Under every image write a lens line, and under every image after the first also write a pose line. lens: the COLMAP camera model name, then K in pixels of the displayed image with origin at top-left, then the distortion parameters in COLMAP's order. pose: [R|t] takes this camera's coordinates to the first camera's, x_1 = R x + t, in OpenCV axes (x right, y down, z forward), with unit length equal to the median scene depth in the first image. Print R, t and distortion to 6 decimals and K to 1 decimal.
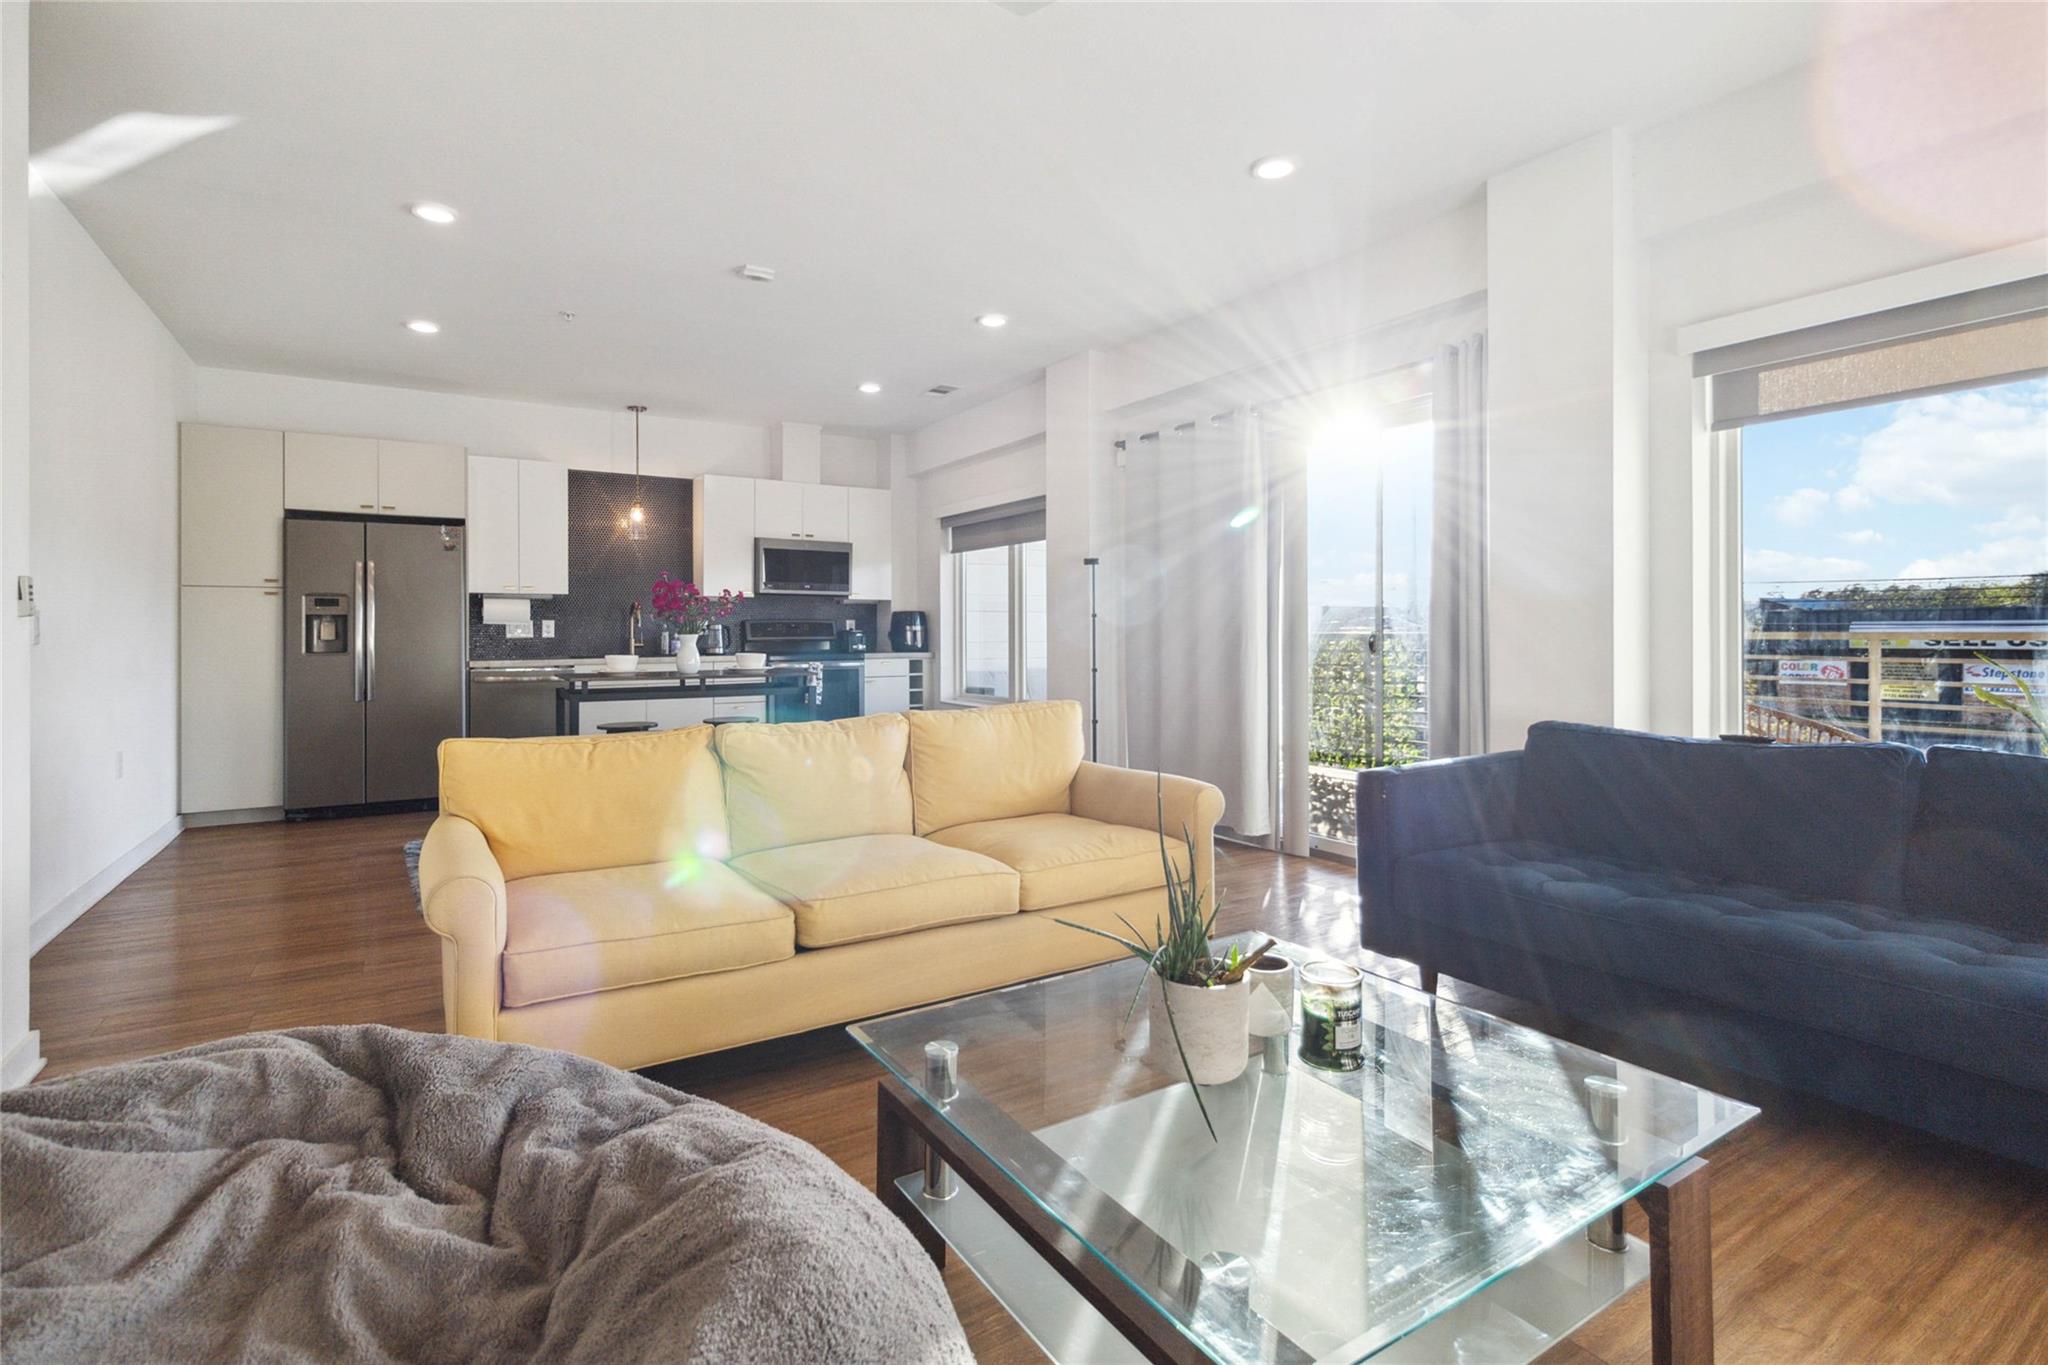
lens RADIAL K [[975.1, 0, 1029.0], [0, 975.1, 632.5], [0, 0, 1]] dist [0.004616, 0.000624]
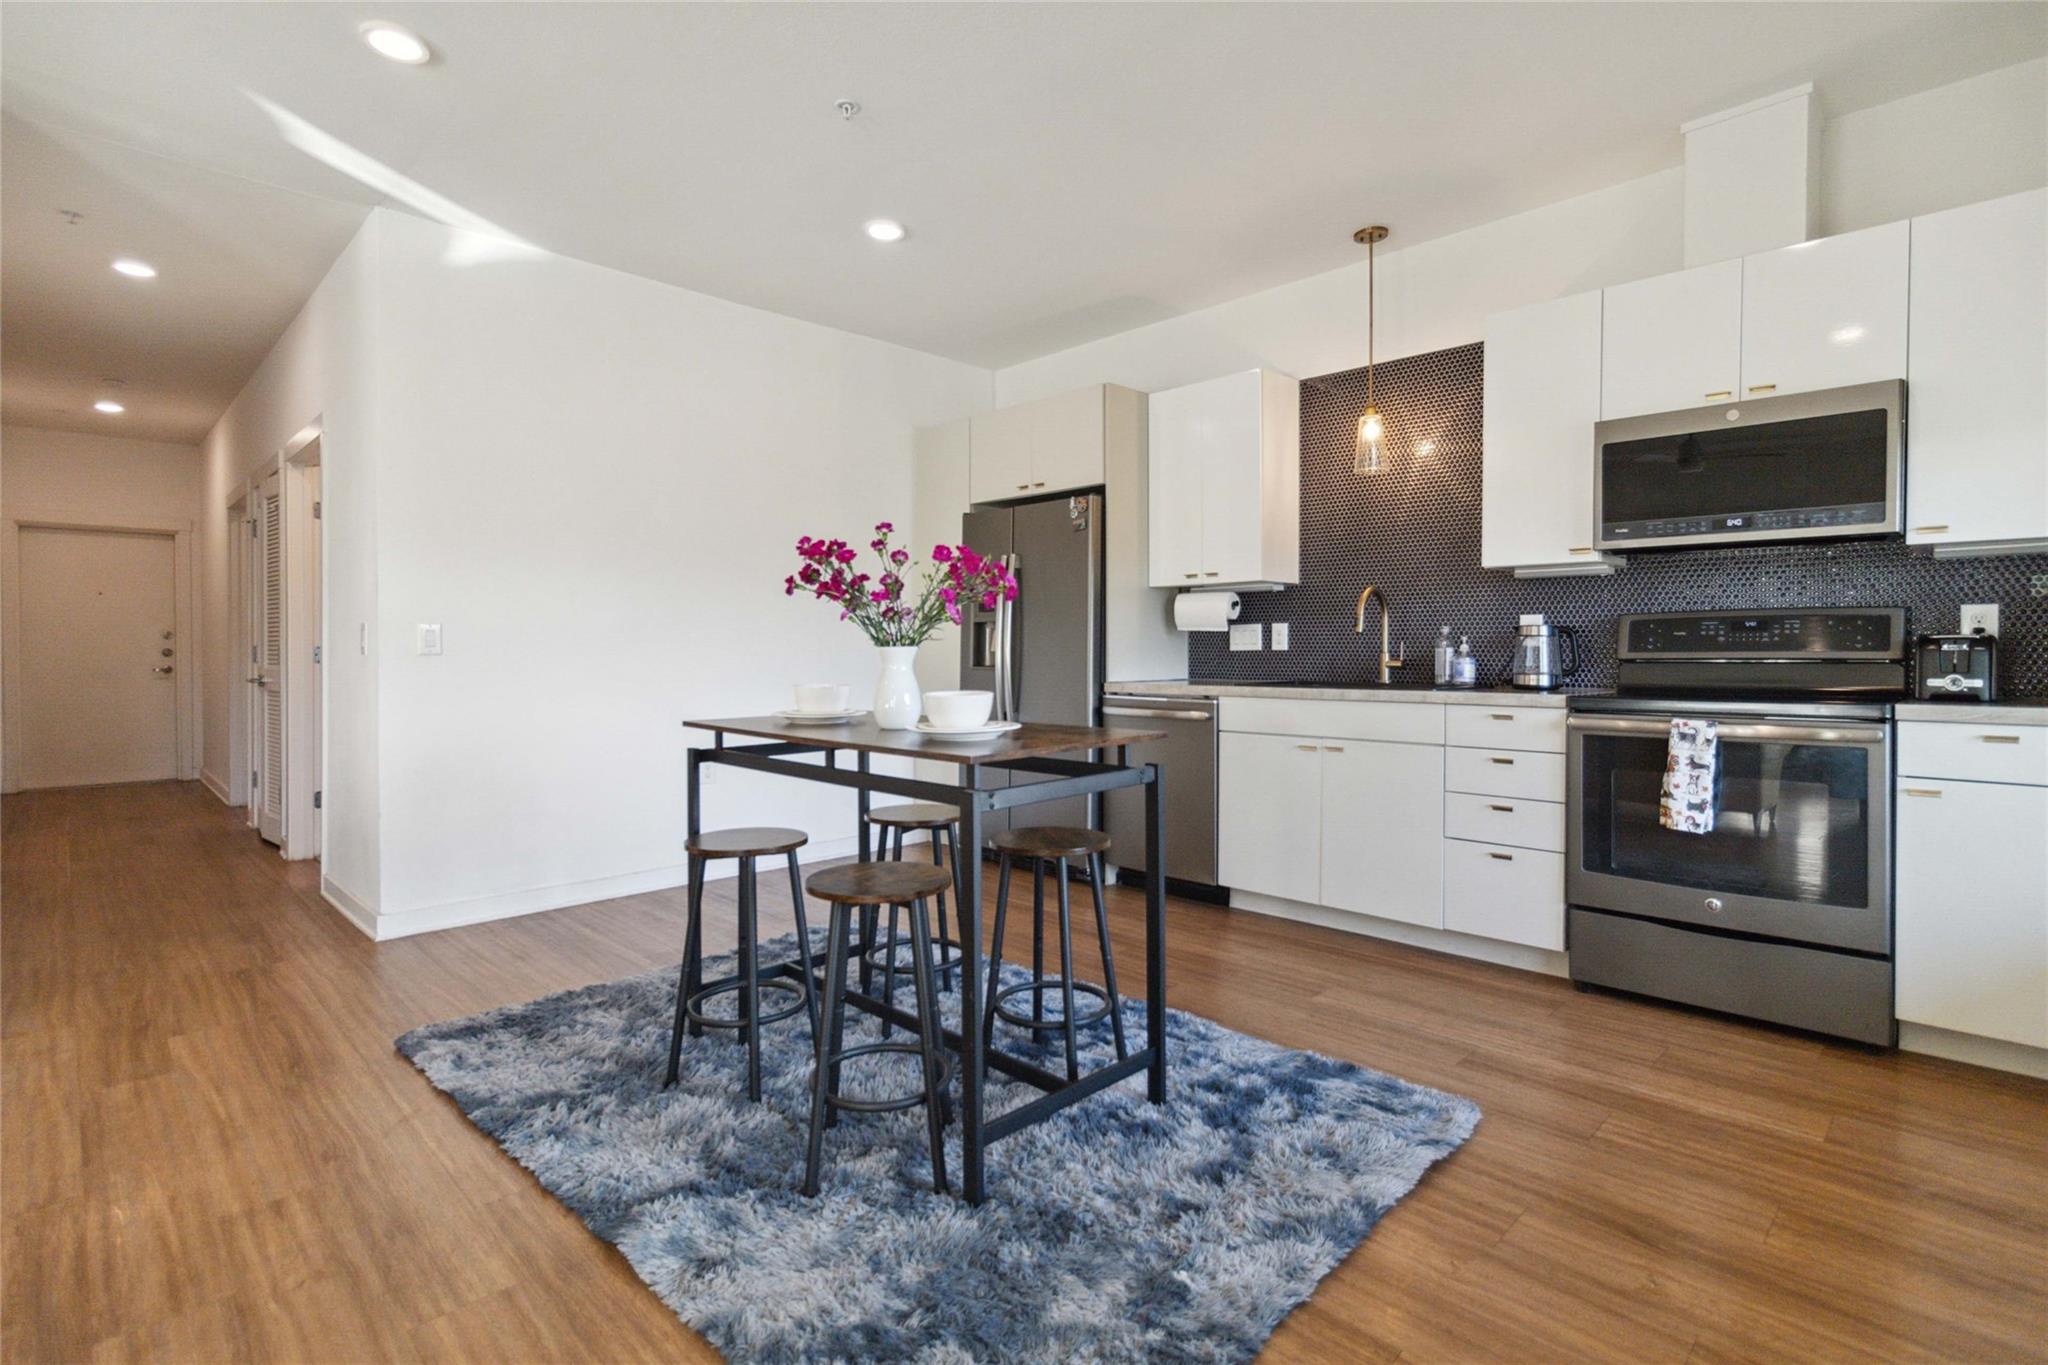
lens RADIAL K [[970.9, 0, 1031.6], [0, 970.9, 662.6], [0, 0, 1]] dist [0.005598, -0.000692]
pose [[0.221928, 0.018658, -0.974885, 0.121974], [0.001425, 0.999810, 0.019459, 0.000846], [0.975062, -0.005708, 0.221859, 0.888753]]
